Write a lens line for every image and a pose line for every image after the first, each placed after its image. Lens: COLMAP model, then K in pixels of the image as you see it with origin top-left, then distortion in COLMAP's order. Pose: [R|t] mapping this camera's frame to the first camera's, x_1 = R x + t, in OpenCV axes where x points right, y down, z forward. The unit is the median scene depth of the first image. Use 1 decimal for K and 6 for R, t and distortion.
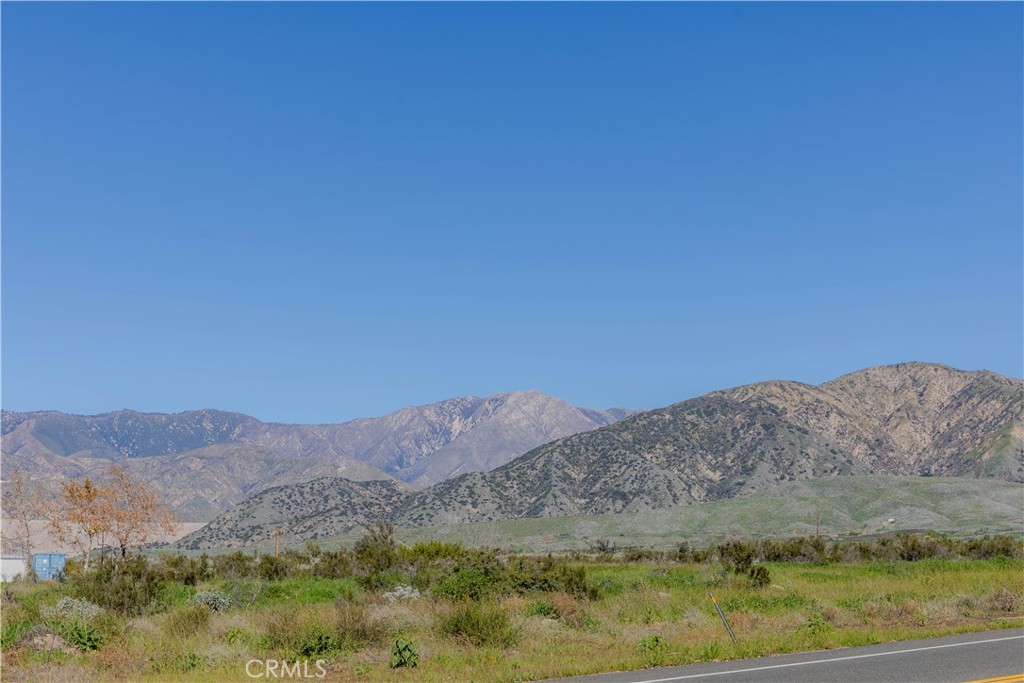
lens RADIAL K [[1671.7, 0, 511.2], [0, 1671.7, 342.2], [0, 0, 1]] dist [0.009283, 0.000000]
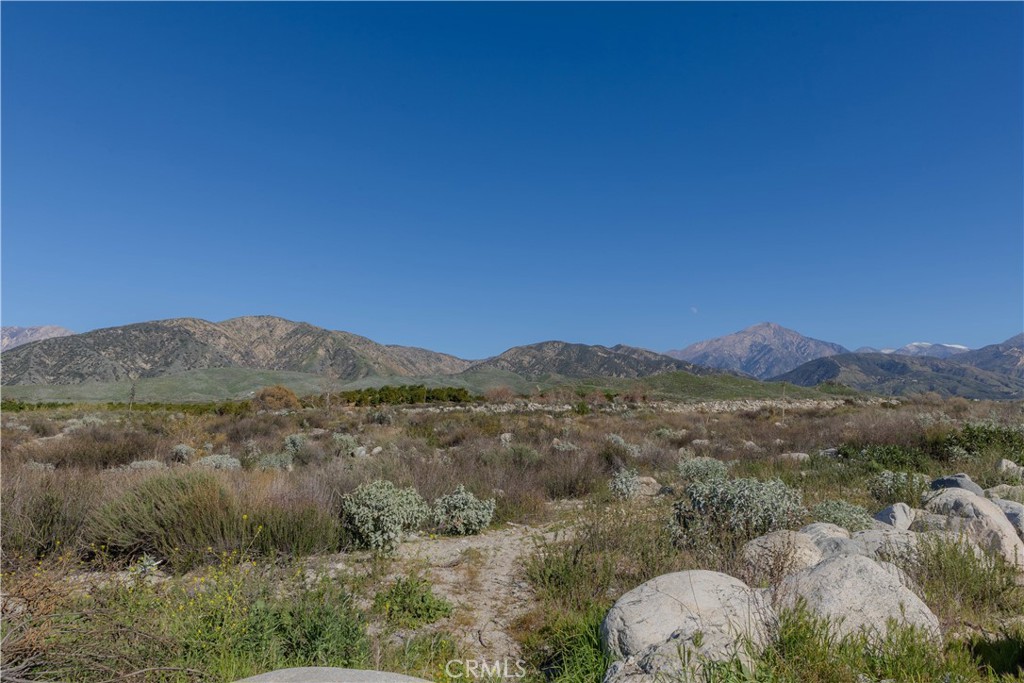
lens RADIAL K [[694.1, 0, 513.2], [0, 694.1, 342.0], [0, 0, 1]] dist [0.007433, -0.003002]
pose [[0.832721, 0.063947, 0.549988, 0.039012], [-0.076953, 0.997035, 0.000587, 0.024503], [-0.548320, -0.042812, 0.835172, 0.186937]]
